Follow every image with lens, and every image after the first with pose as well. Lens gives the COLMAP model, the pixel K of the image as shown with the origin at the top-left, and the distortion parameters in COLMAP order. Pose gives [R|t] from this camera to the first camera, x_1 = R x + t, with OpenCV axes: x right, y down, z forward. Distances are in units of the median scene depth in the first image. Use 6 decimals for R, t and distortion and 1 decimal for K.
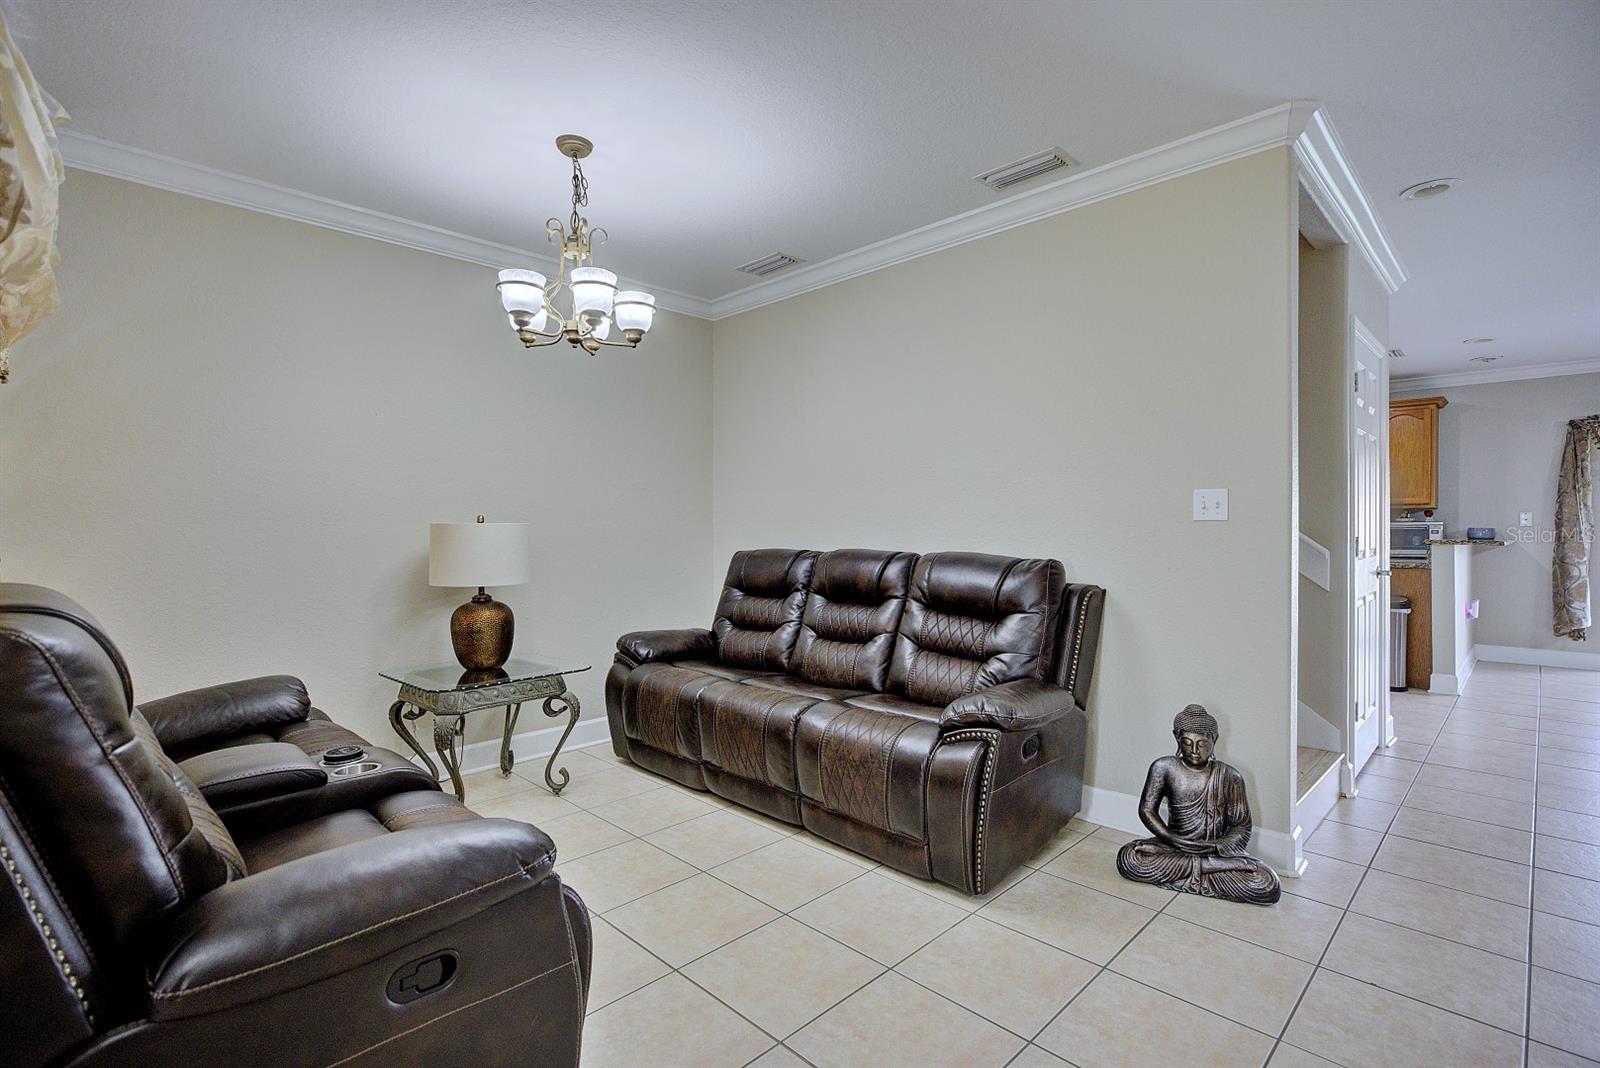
lens RADIAL K [[750.6, 0, 804.4], [0, 750.6, 535.5], [0, 0, 1]] dist [-0.001858, -0.001156]
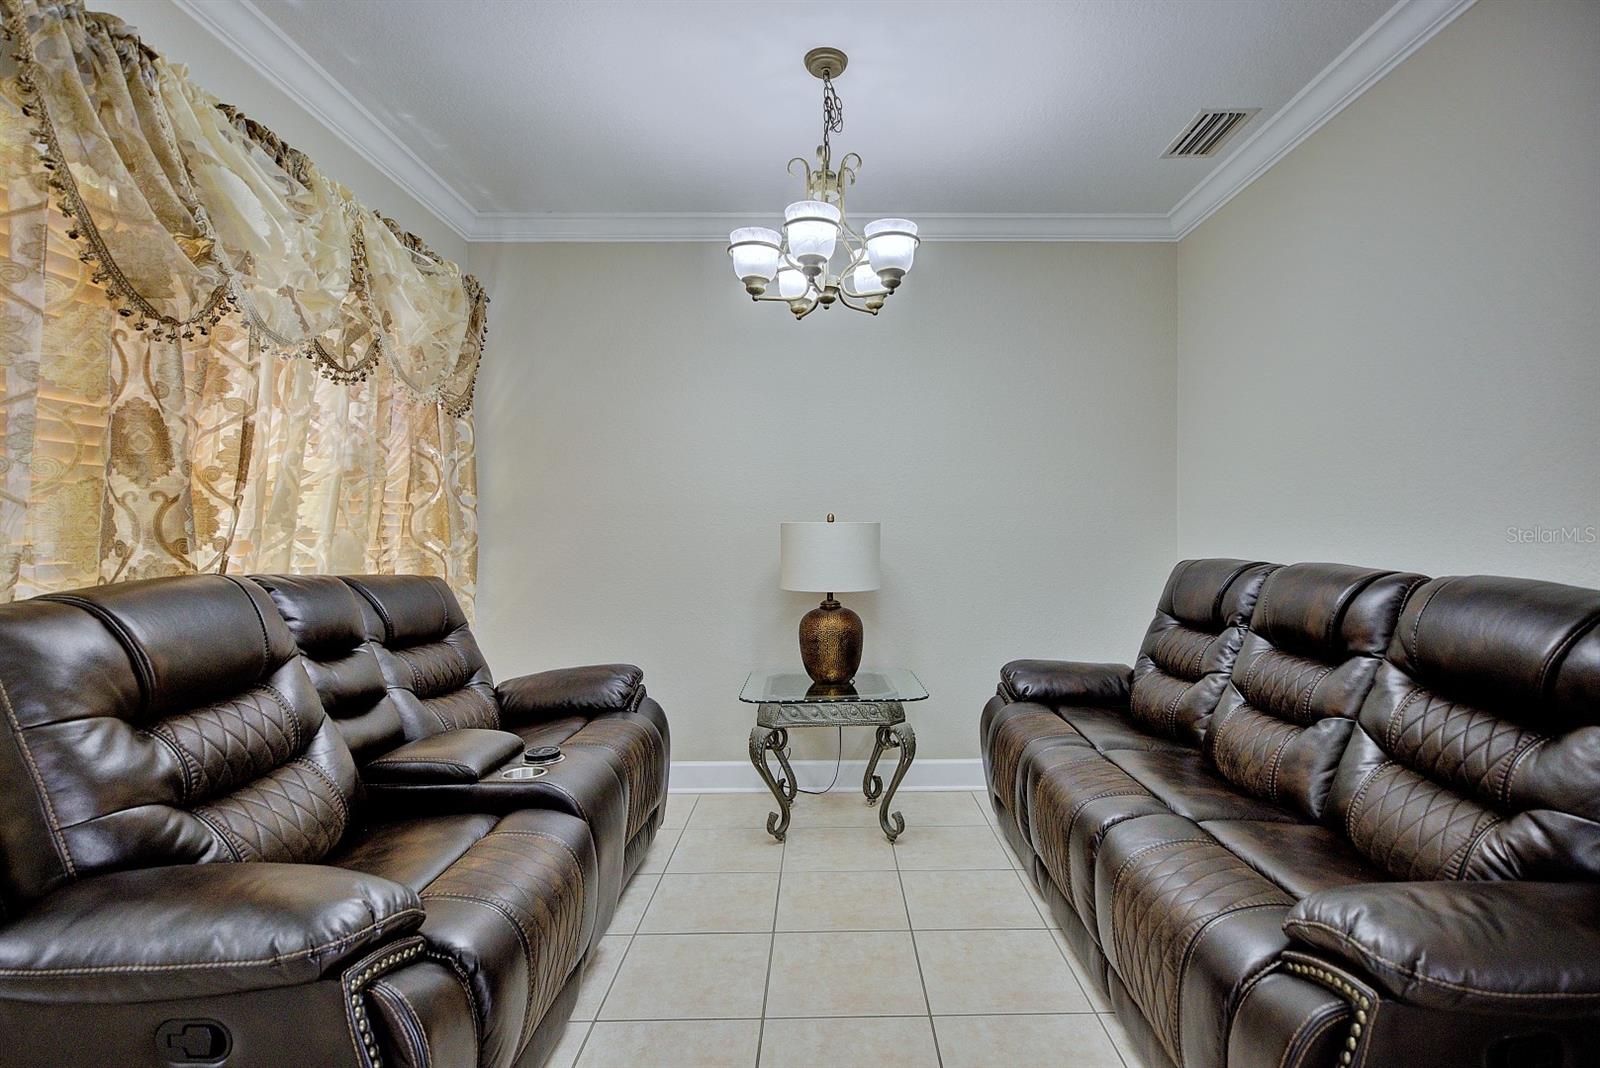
lens RADIAL K [[790.7, 0, 807.3], [0, 790.7, 534.1], [0, 0, 1]] dist [0.007672, -0.000980]
pose [[0.717001, 0.004301, -0.697059, 0.212107], [-0.007010, 0.999975, -0.001041, -0.001443], [0.697037, 0.005633, 0.717013, 0.272607]]
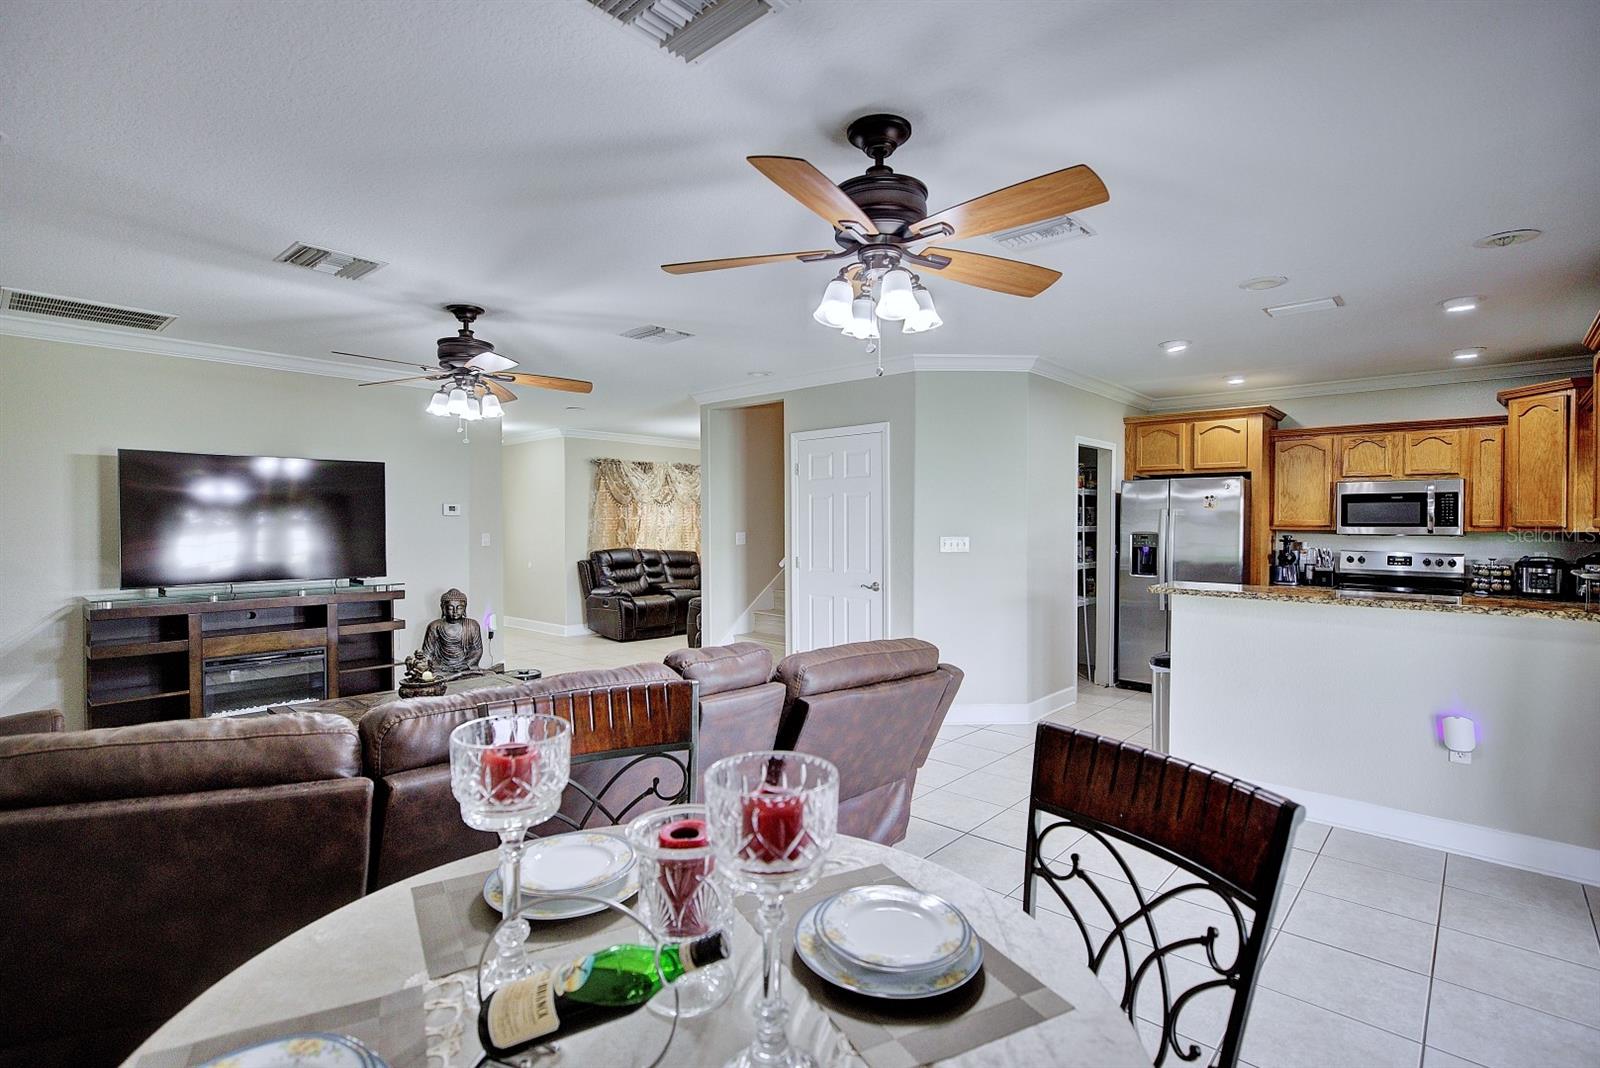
lens RADIAL K [[750.6, 0, 789.6], [0, 750.6, 535.7], [0, 0, 1]] dist [-0.001858, -0.001156]
pose [[0.014456, 0.016795, -0.999754, 3.106132], [-0.010443, 0.999807, 0.016645, -0.094899], [0.999841, 0.010200, 0.014629, 1.150733]]
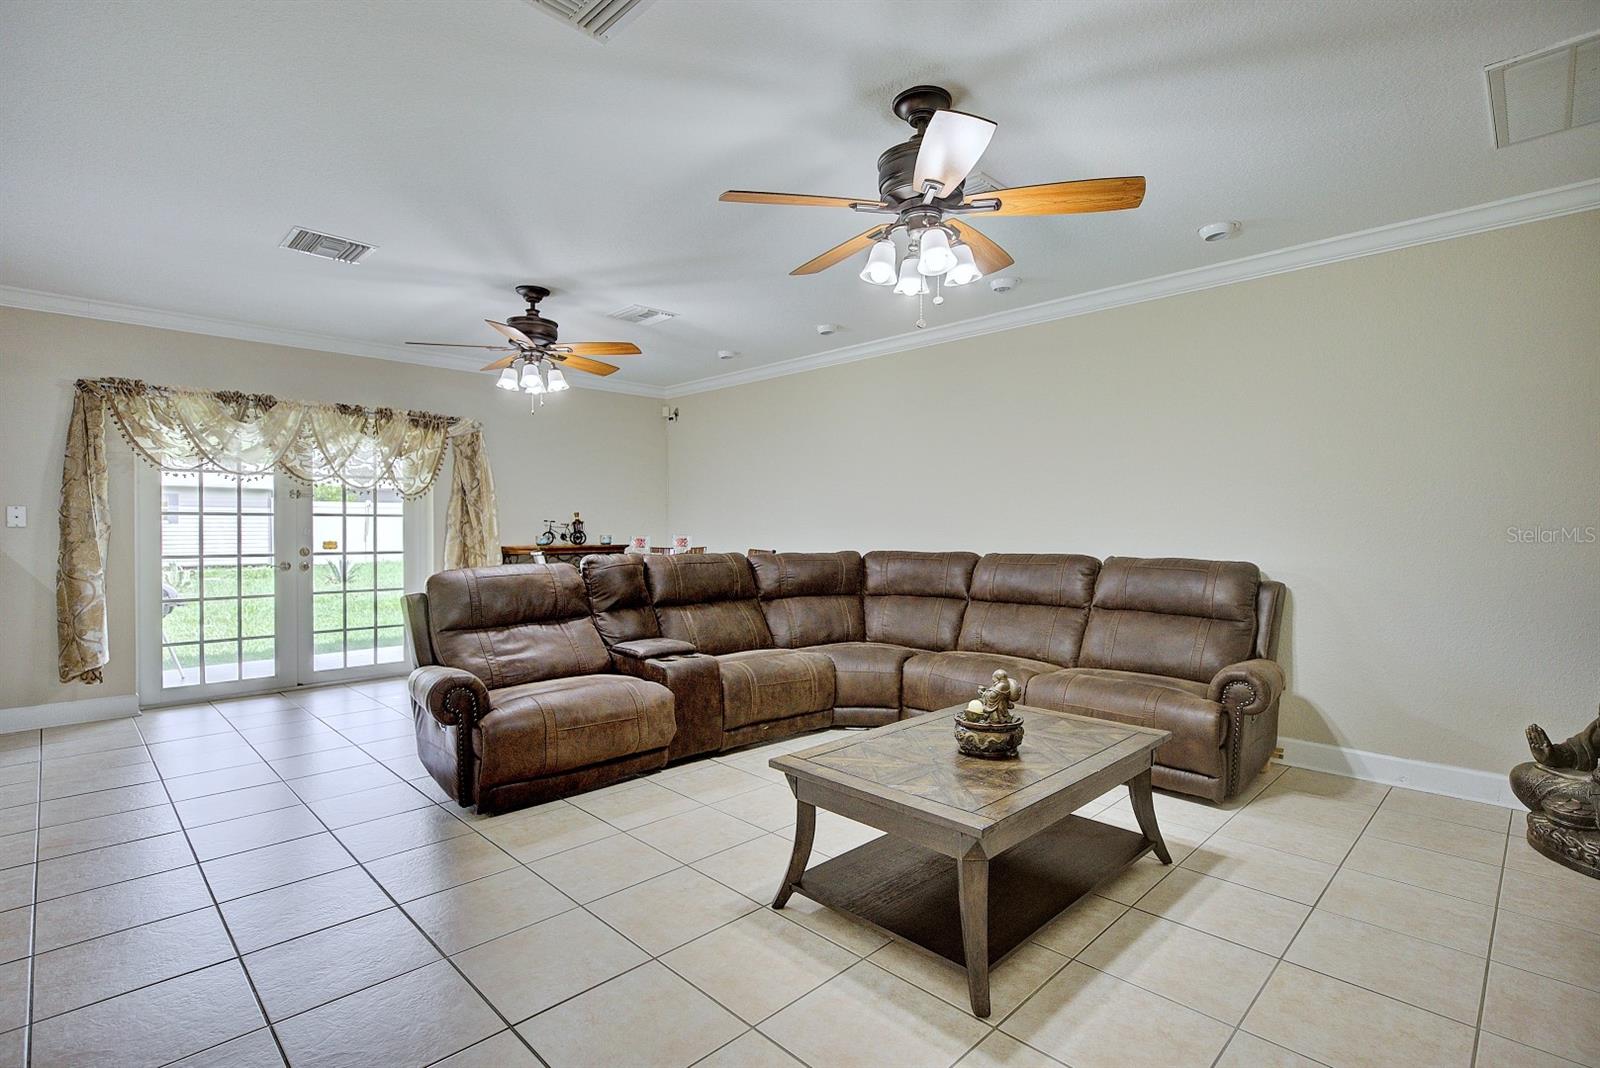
lens RADIAL K [[750.6, 0, 800.1], [0, 750.6, 533.0], [0, 0, 1]] dist [-0.001858, -0.001156]
pose [[0.026547, -0.004333, 0.999638, 0.730549], [0.009189, 0.999949, 0.004091, -0.007152], [-0.999605, 0.009077, 0.026586, 0.654969]]
